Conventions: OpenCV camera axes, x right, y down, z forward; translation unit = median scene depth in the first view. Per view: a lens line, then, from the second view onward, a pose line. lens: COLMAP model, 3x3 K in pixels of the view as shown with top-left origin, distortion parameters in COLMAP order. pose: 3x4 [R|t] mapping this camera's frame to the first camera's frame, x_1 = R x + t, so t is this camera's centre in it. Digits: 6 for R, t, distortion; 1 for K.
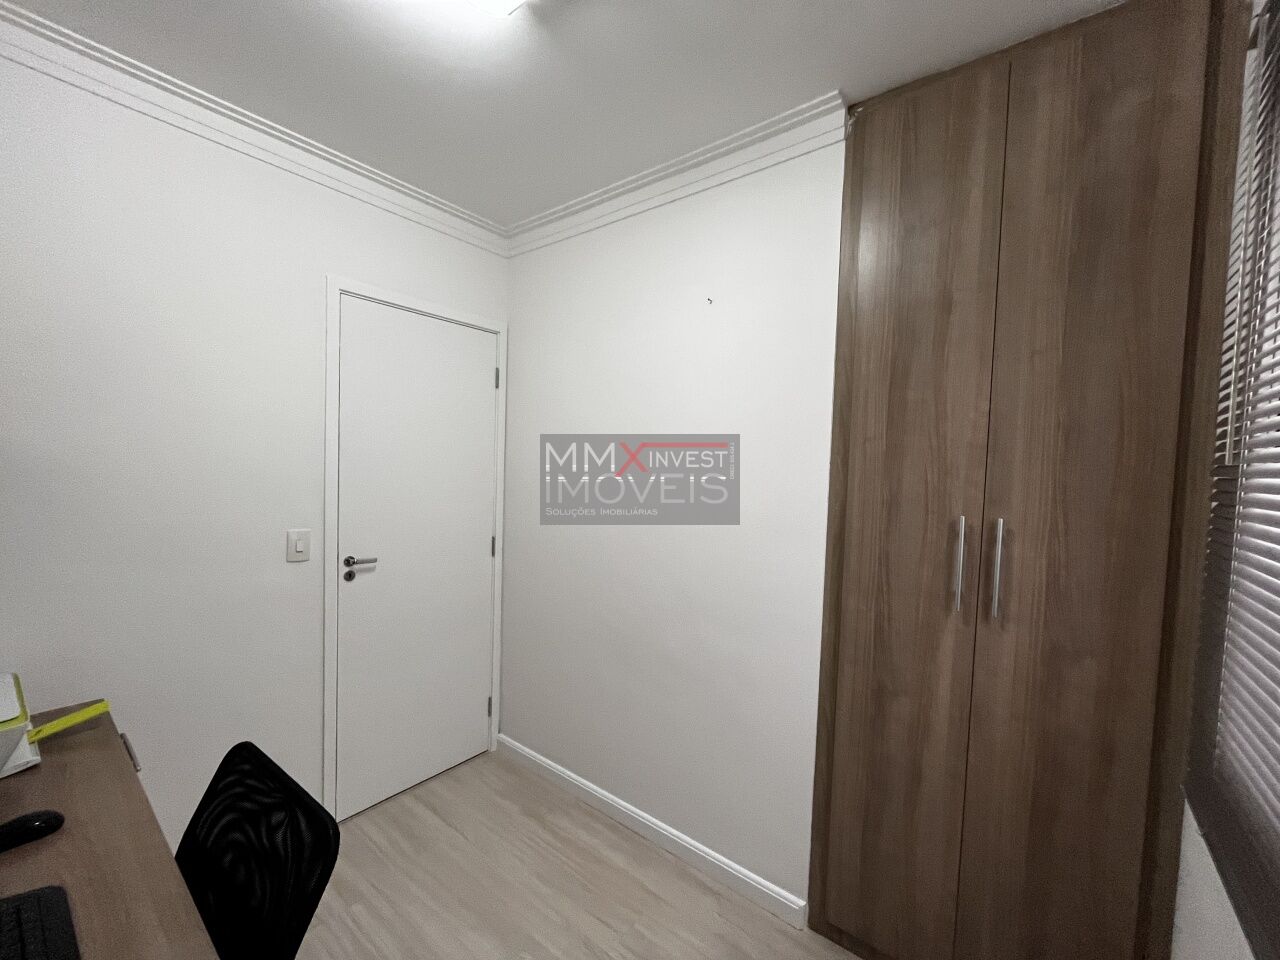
lens RADIAL K [[513.3, 0, 648.8], [0, 513.3, 484.0], [0, 0, 1]] dist [-0.002676, -0.000860]
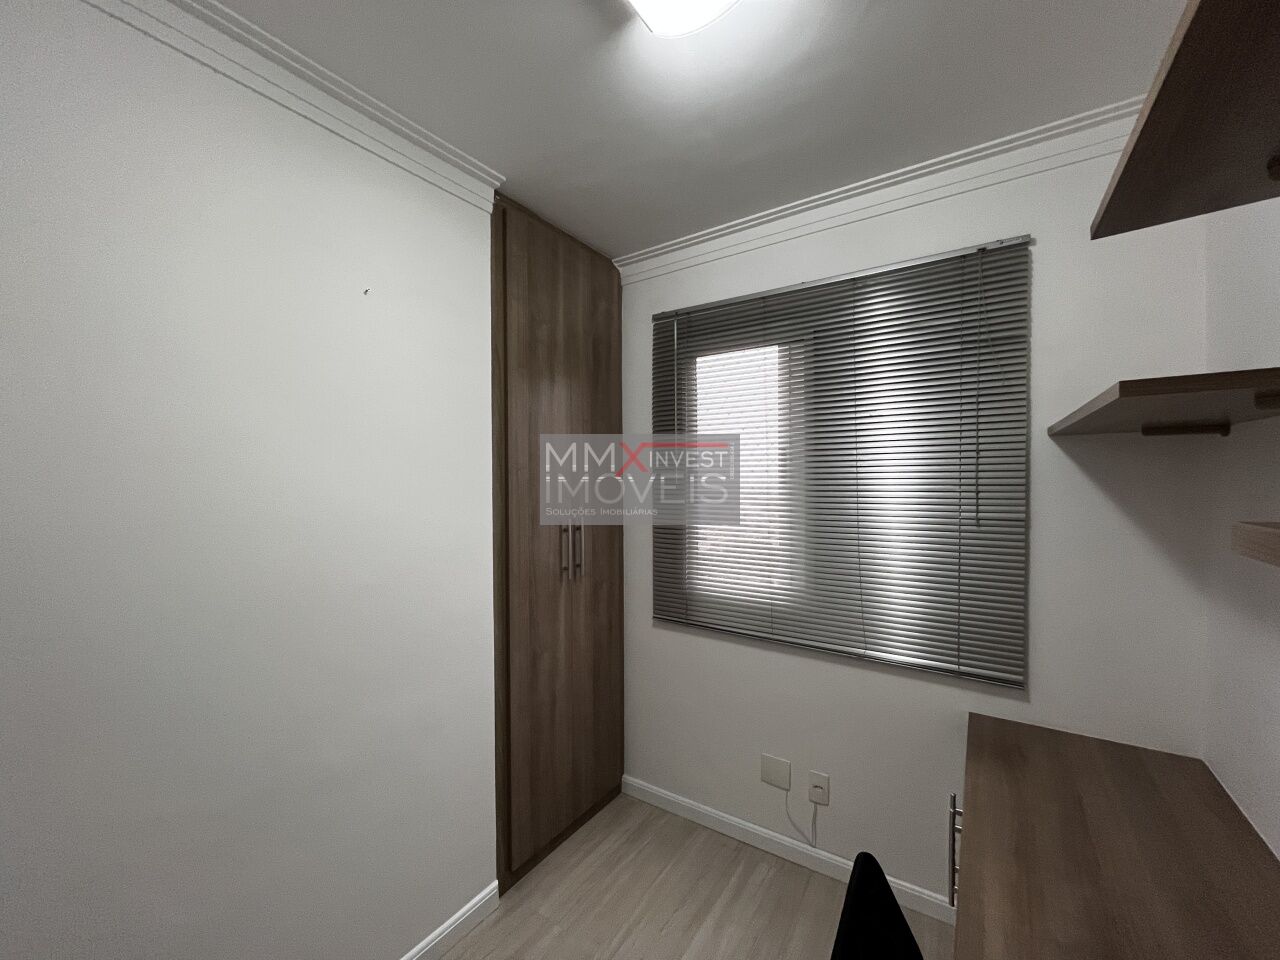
lens RADIAL K [[513.3, 0, 651.1], [0, 513.3, 487.0], [0, 0, 1]] dist [-0.002676, -0.000860]
pose [[-0.079053, -0.047059, 0.995759, -0.913384], [0.041026, 0.997885, 0.050416, -0.098803], [-0.996026, 0.044837, -0.076955, 0.810061]]
